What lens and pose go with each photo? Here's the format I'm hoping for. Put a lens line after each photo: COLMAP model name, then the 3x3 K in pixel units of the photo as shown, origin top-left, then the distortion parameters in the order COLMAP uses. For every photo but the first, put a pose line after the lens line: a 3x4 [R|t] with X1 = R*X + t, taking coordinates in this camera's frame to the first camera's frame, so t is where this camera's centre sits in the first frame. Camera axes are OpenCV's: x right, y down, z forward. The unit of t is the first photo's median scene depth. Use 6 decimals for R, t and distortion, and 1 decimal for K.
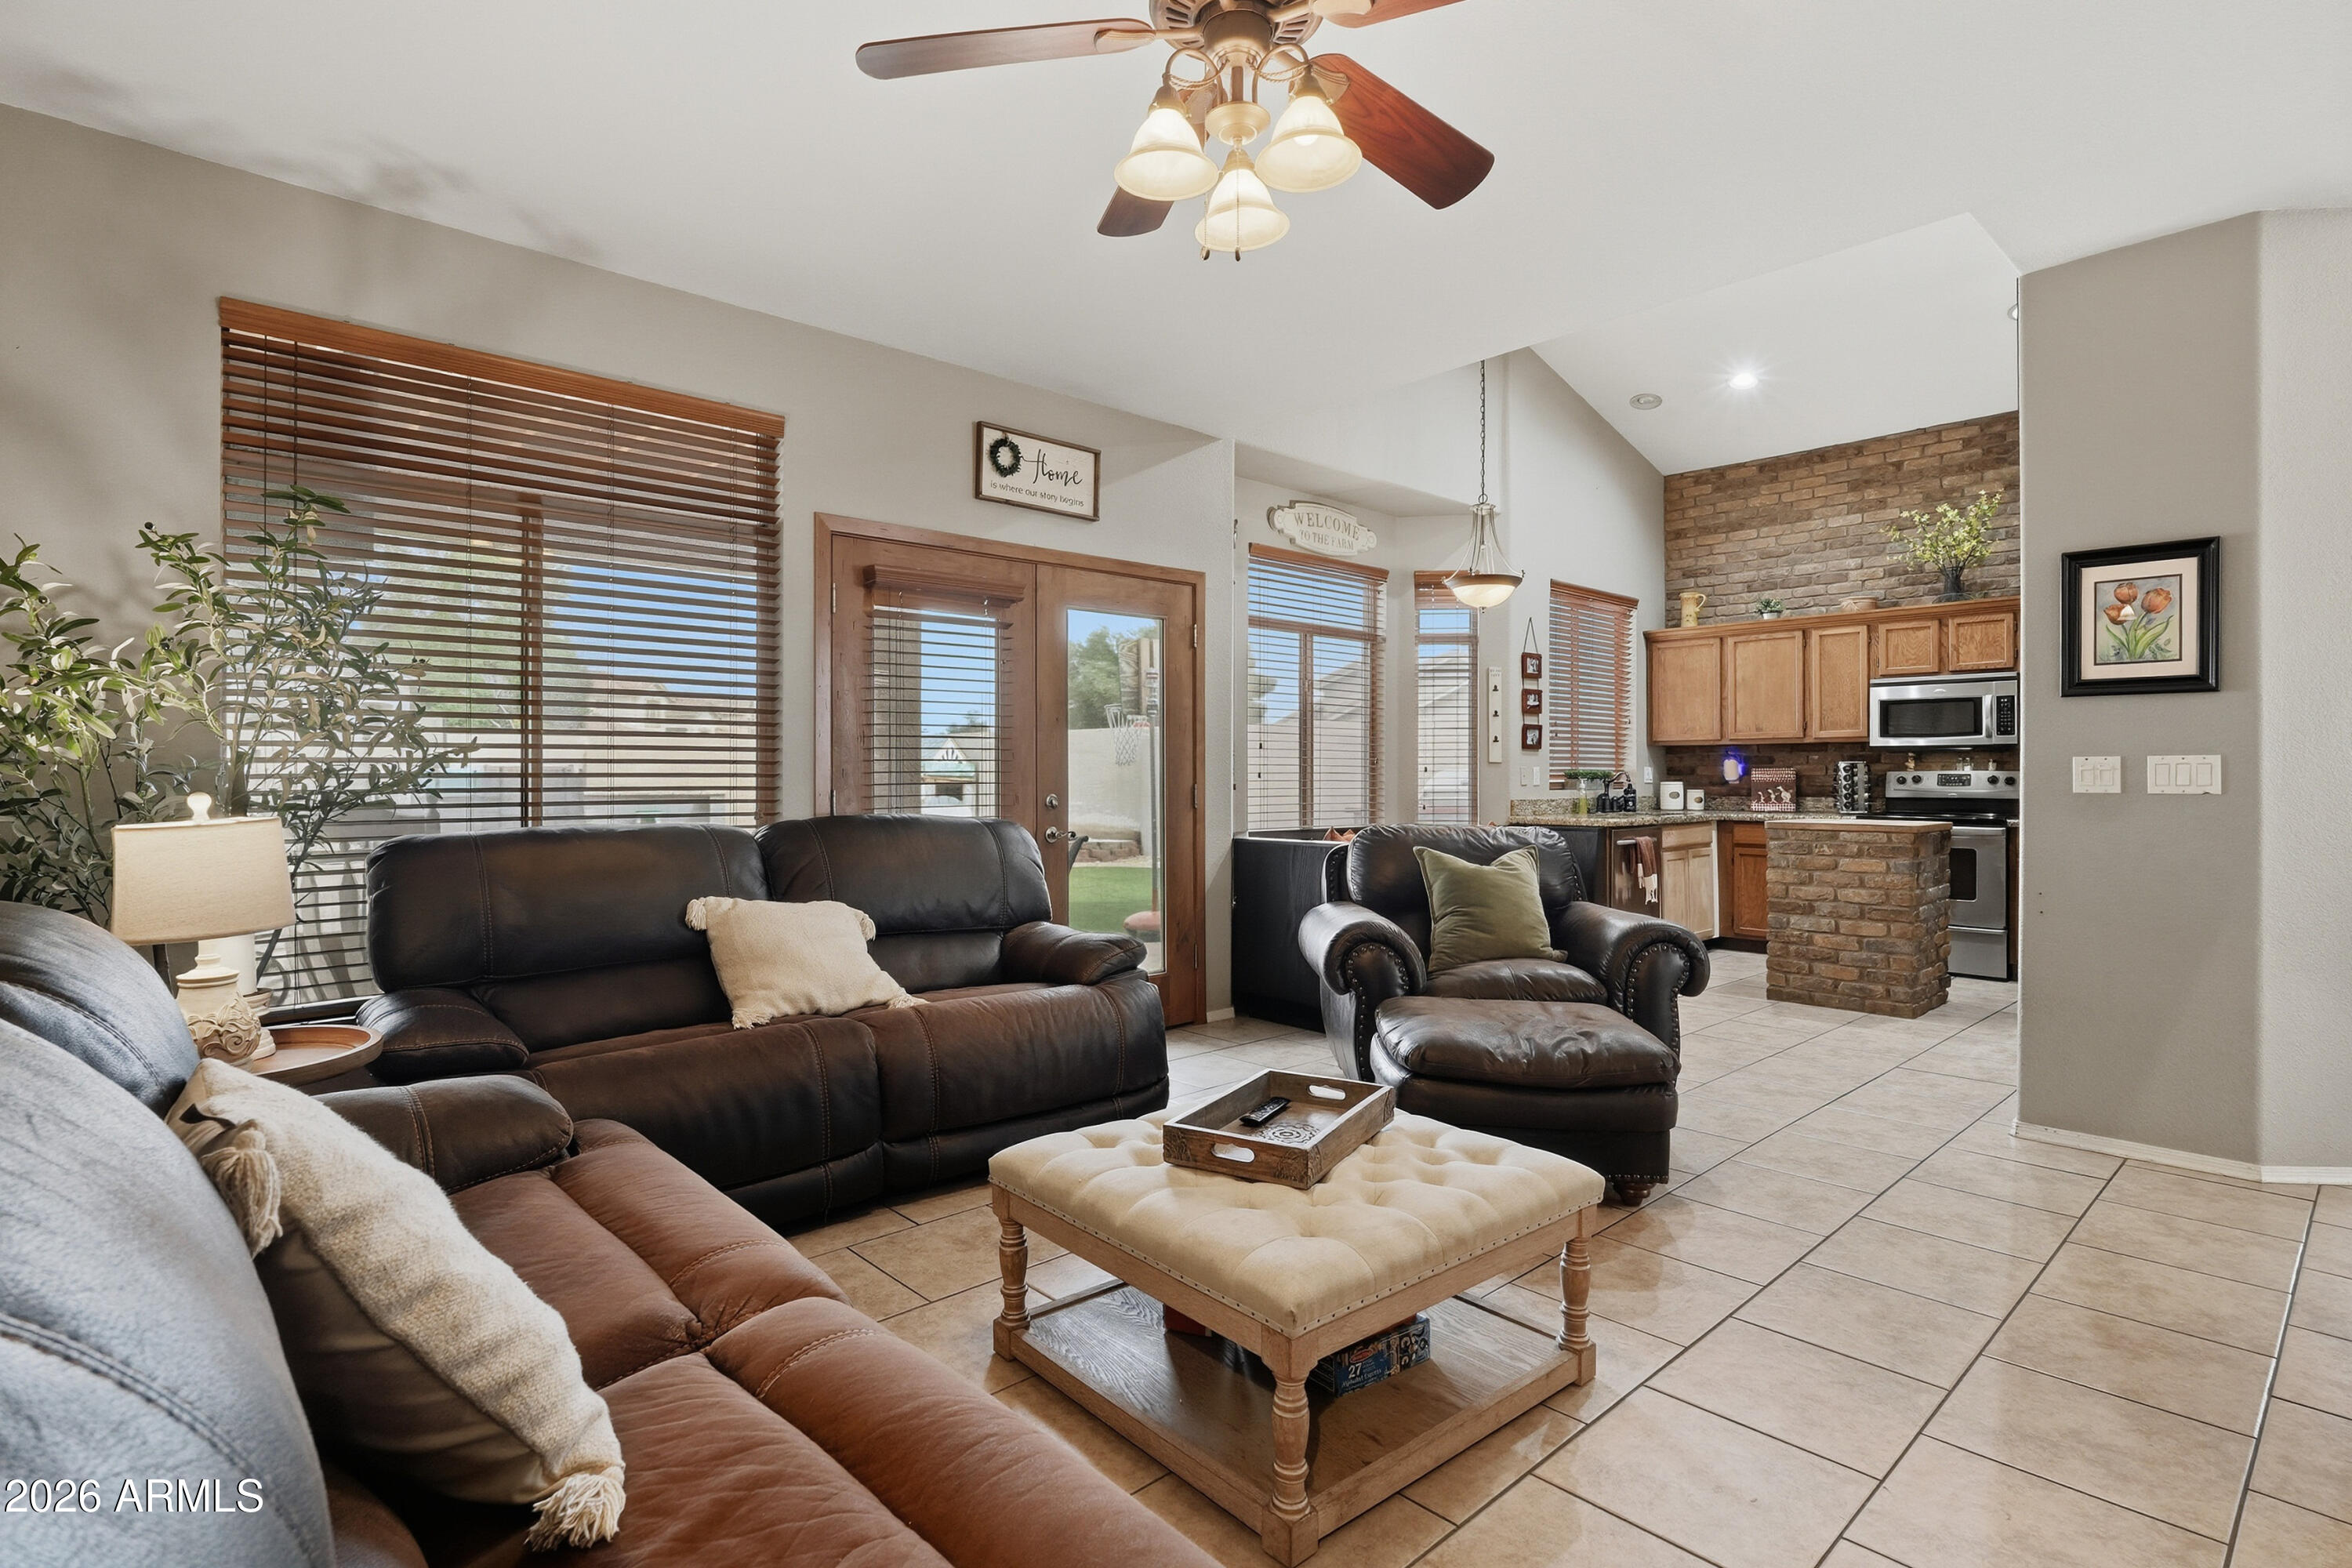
lens RADIAL K [[1116.4, 0, 1214.3], [0, 1116.4, 776.8], [0, 0, 1]] dist [-0.021120, 0.008040]
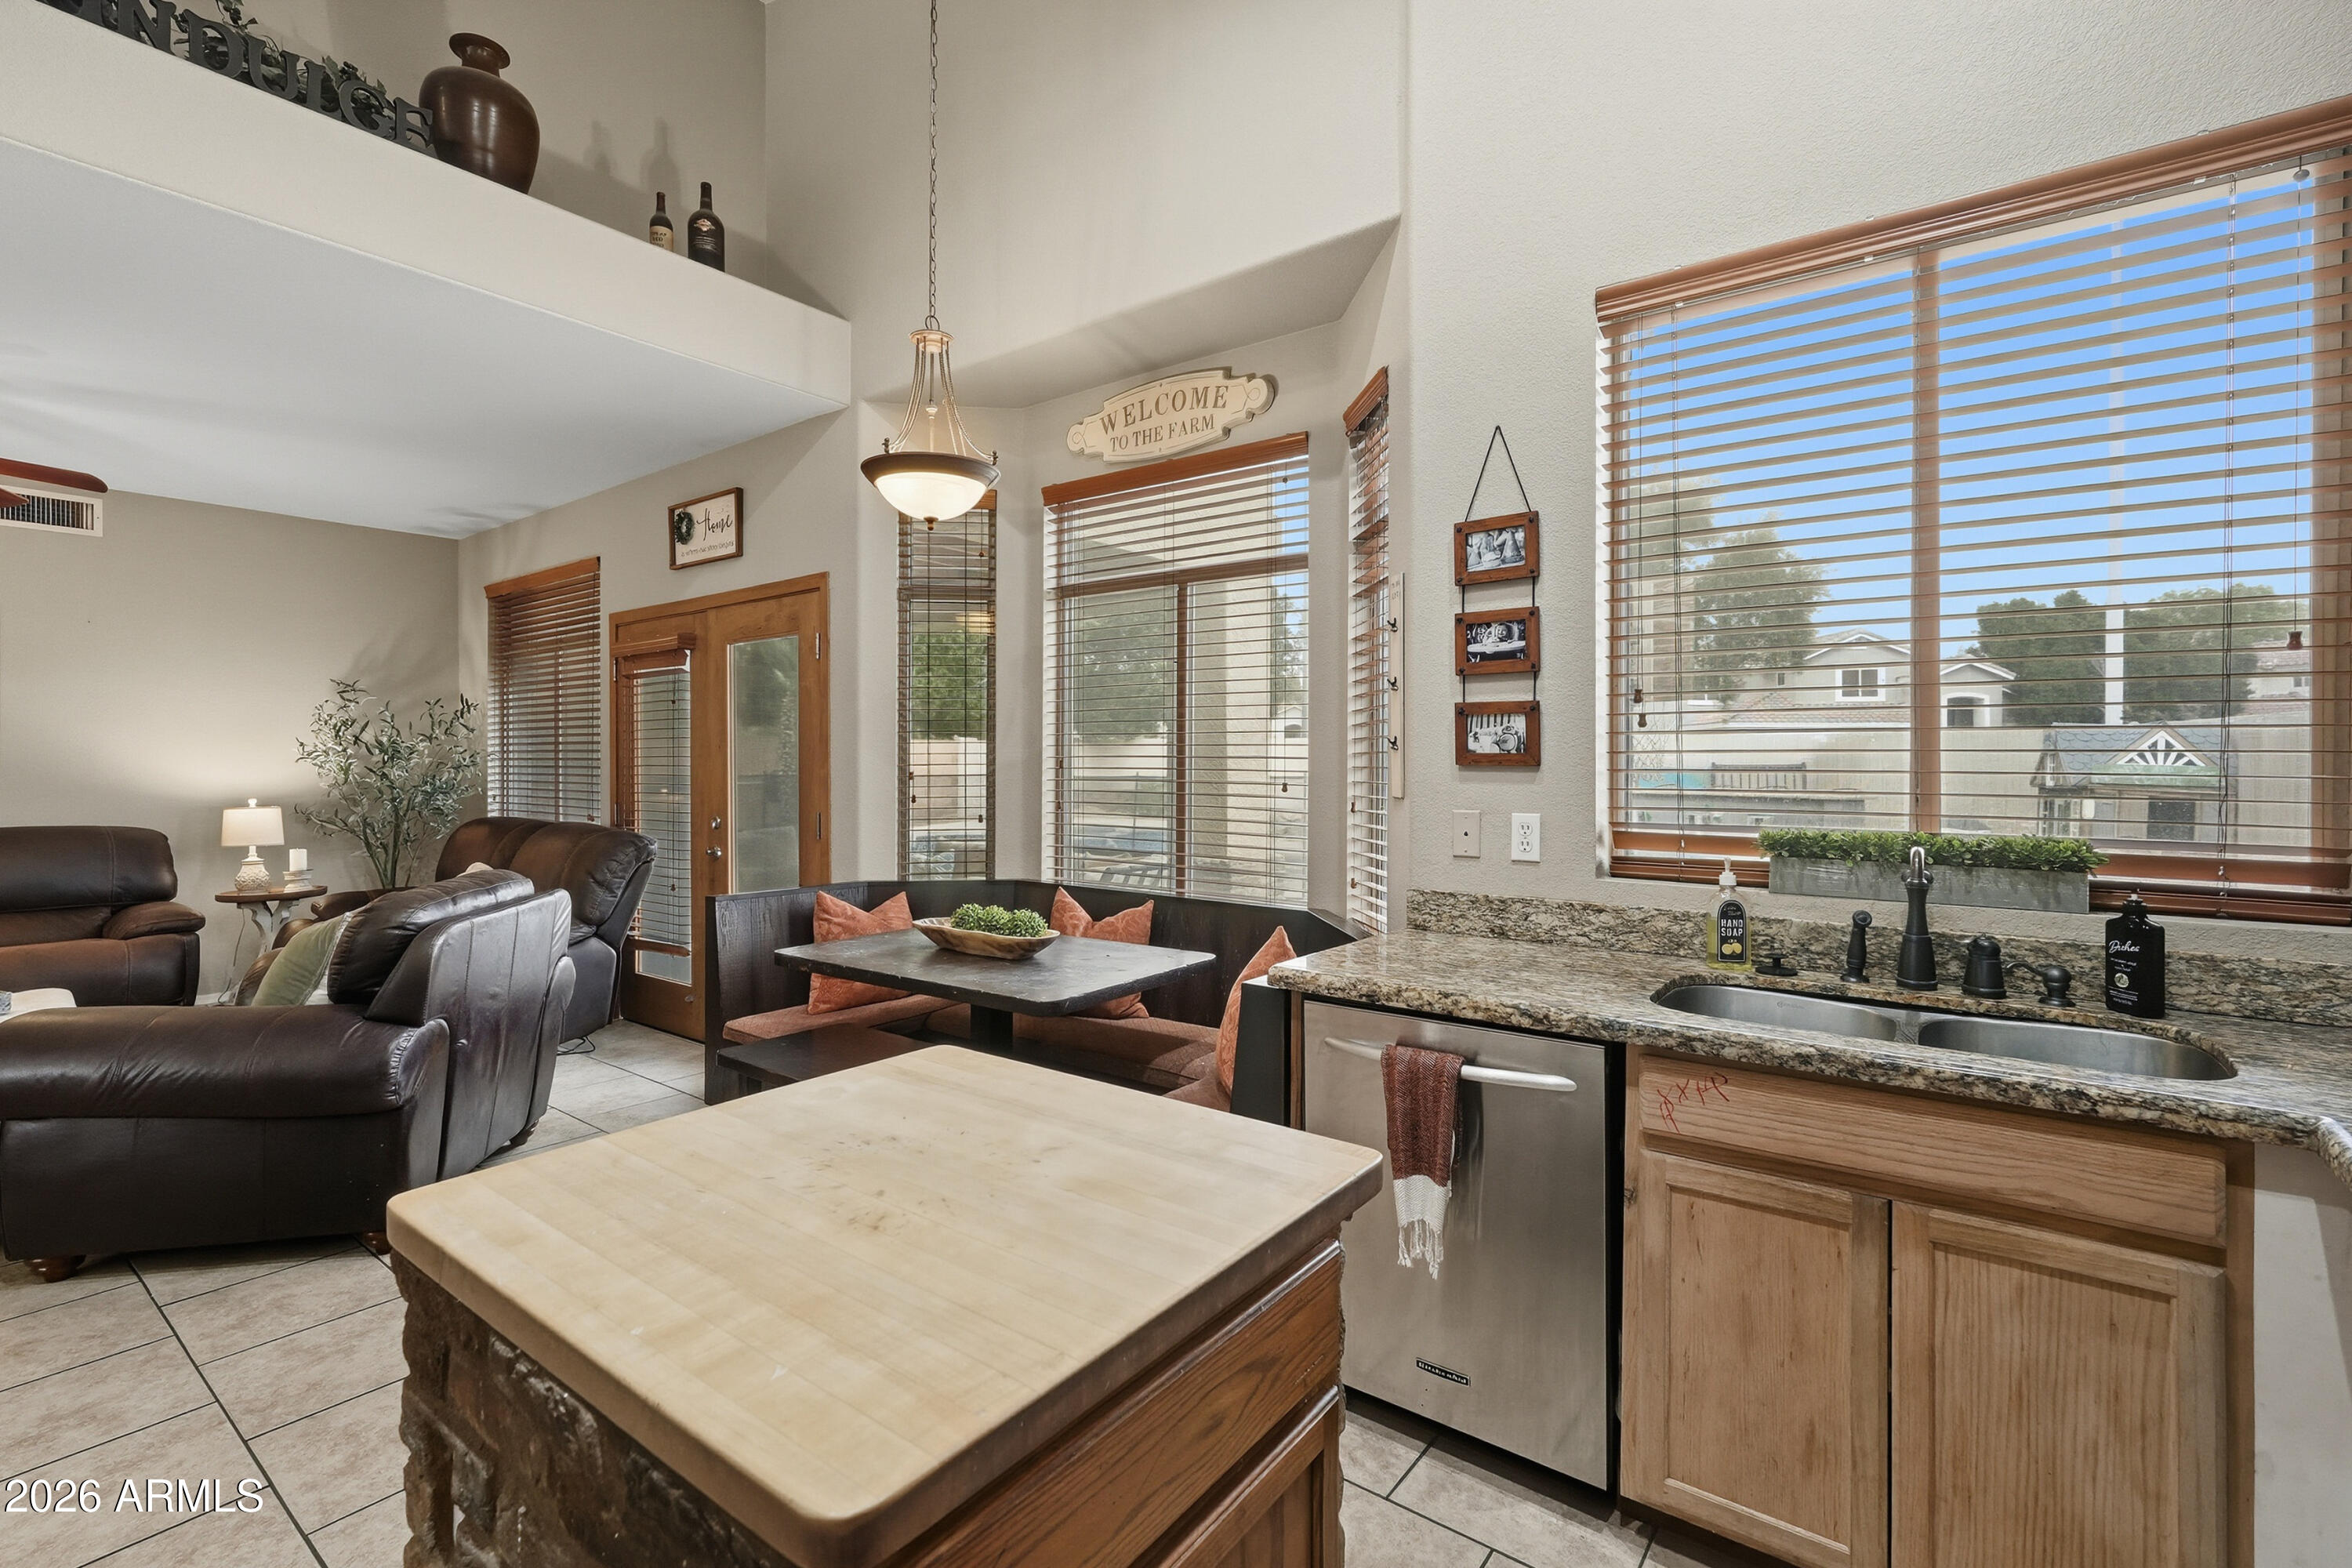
lens RADIAL K [[1043.3, 0, 1196.6], [0, 1043.3, 764.0], [0, 0, 1]] dist [-0.009108, 0.002339]
pose [[0.173264, 0.004186, -0.984867, 0.606989], [-0.004786, 0.999983, 0.003408, -0.025654], [0.984864, 0.004124, 0.173281, 0.815938]]
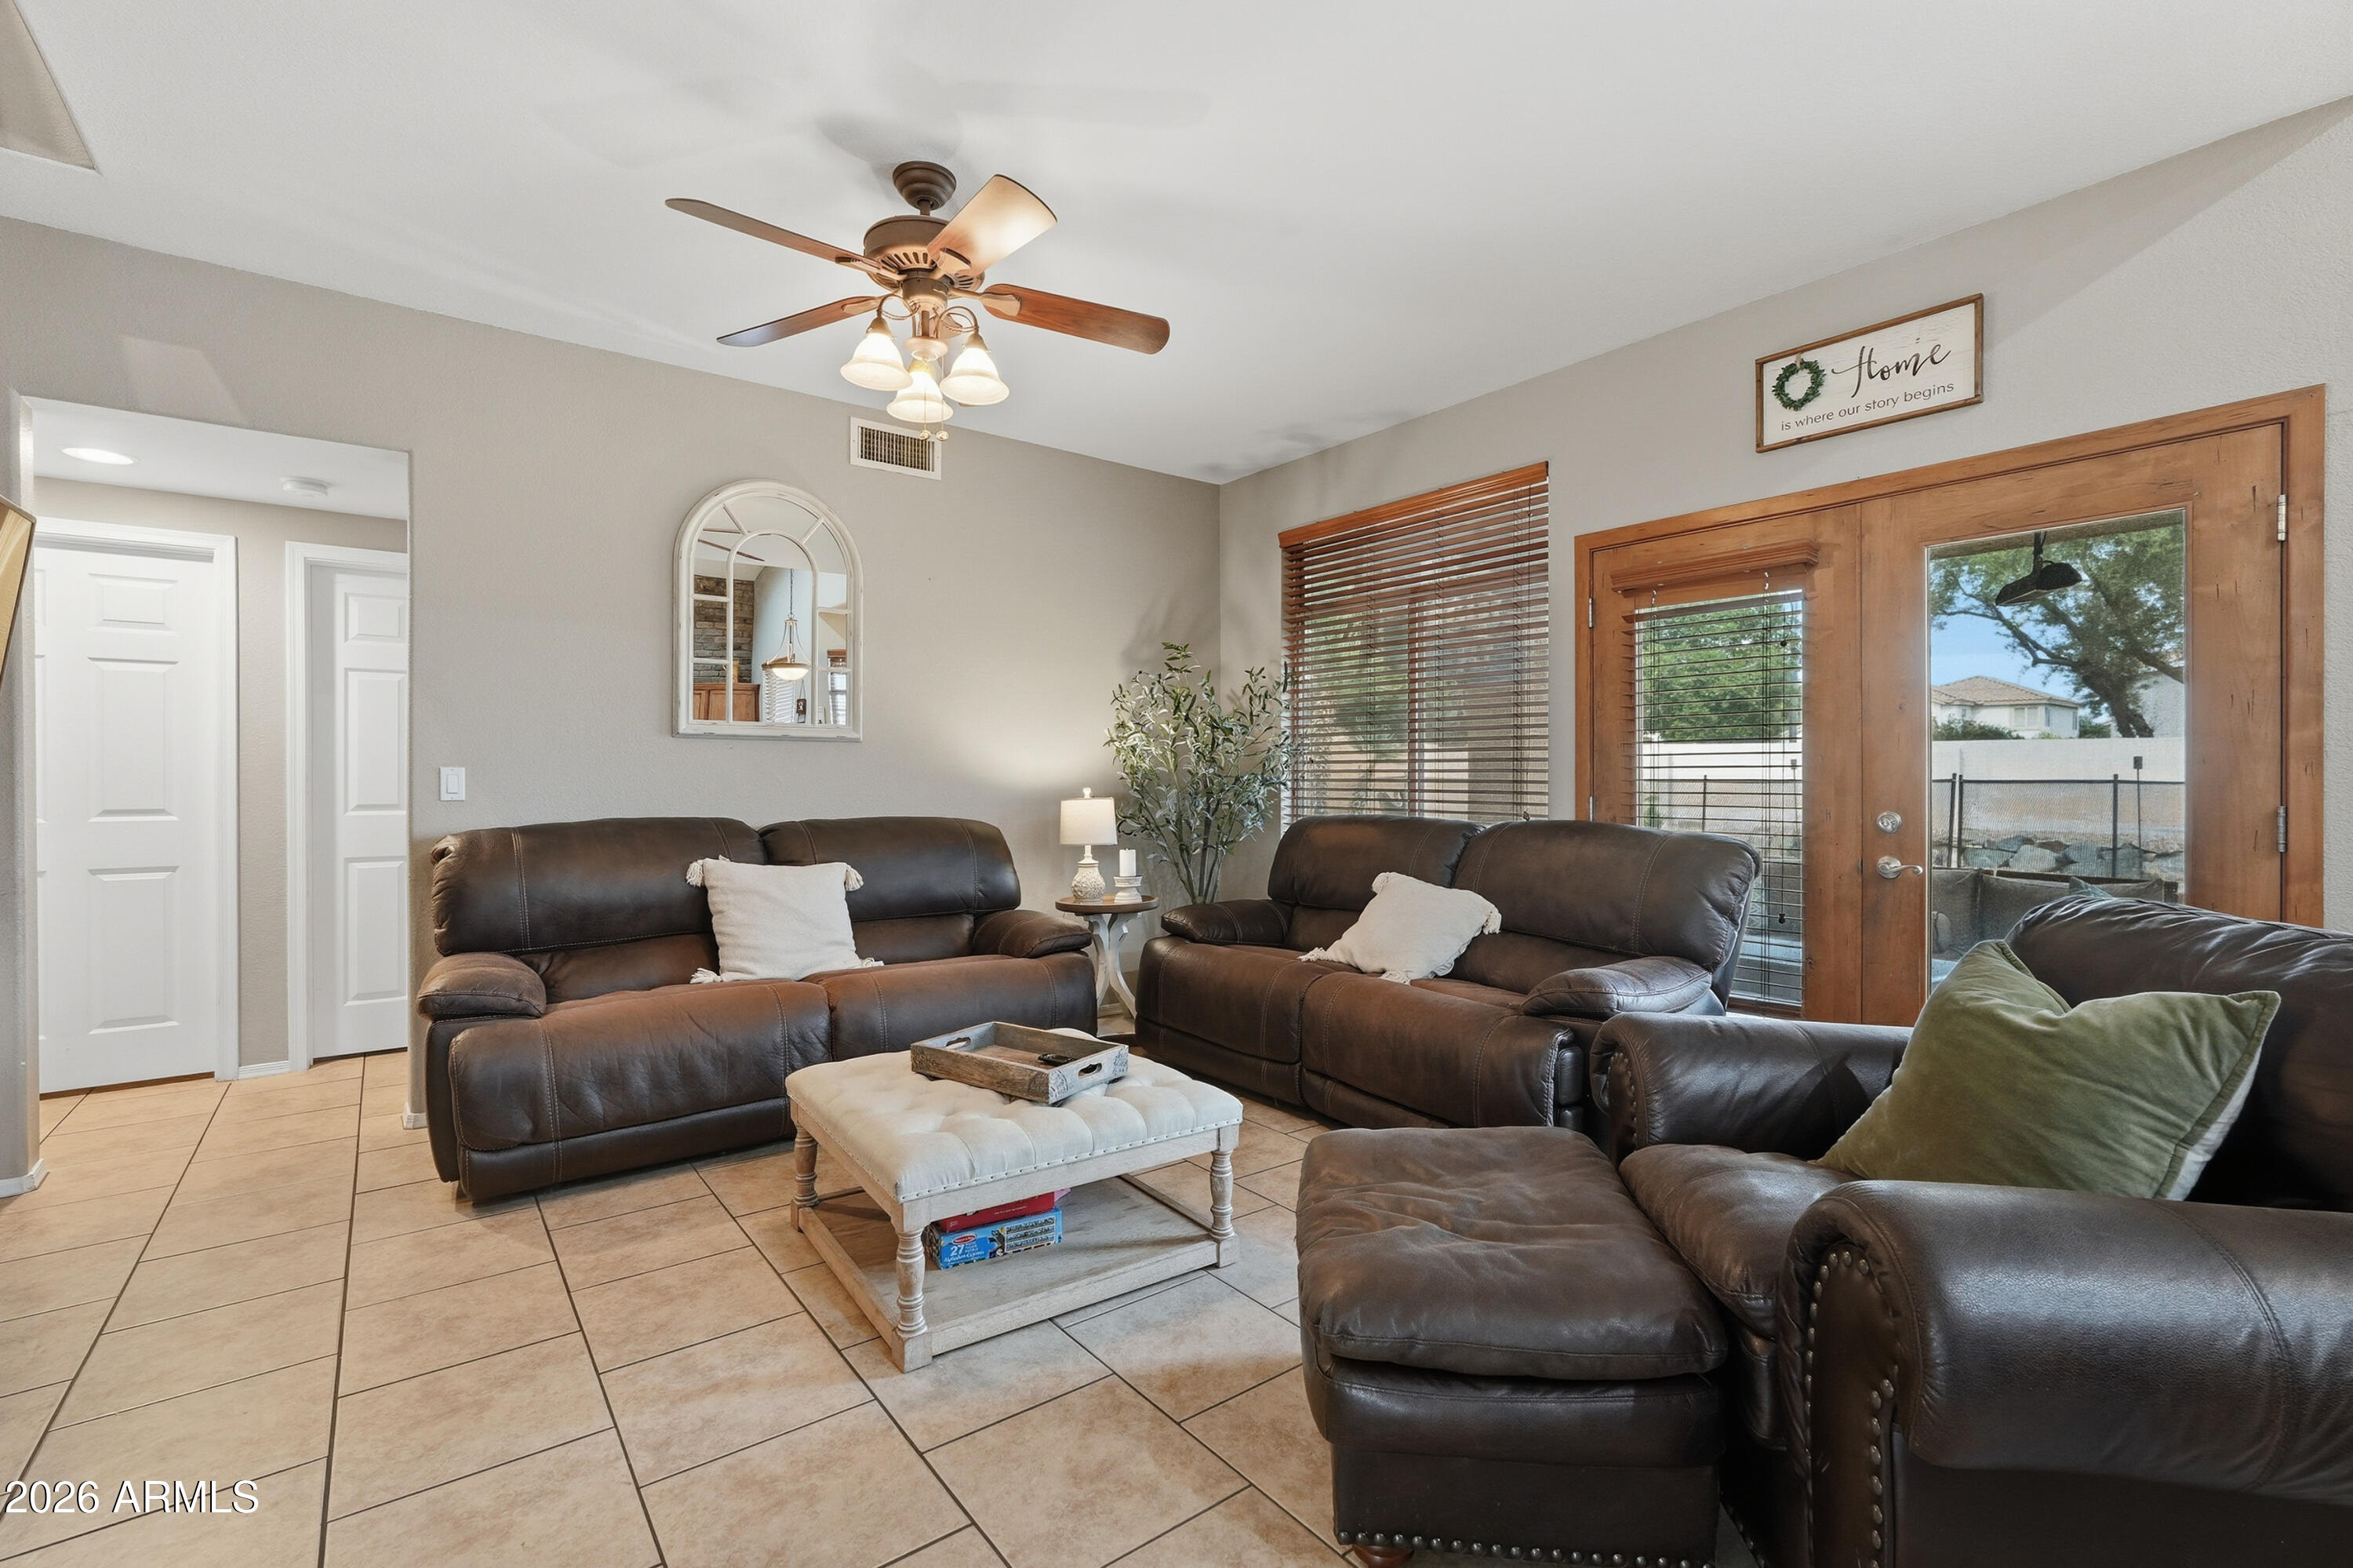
lens RADIAL K [[1043.8, 0, 1168.1], [0, 1043.8, 777.0], [0, 0, 1]] dist [-0.009108, 0.002339]
pose [[-0.101659, 0.002179, -0.994817, 0.362428], [-0.007706, 0.999966, 0.002978, -0.003299], [0.994789, 0.007969, -0.101639, 0.381280]]
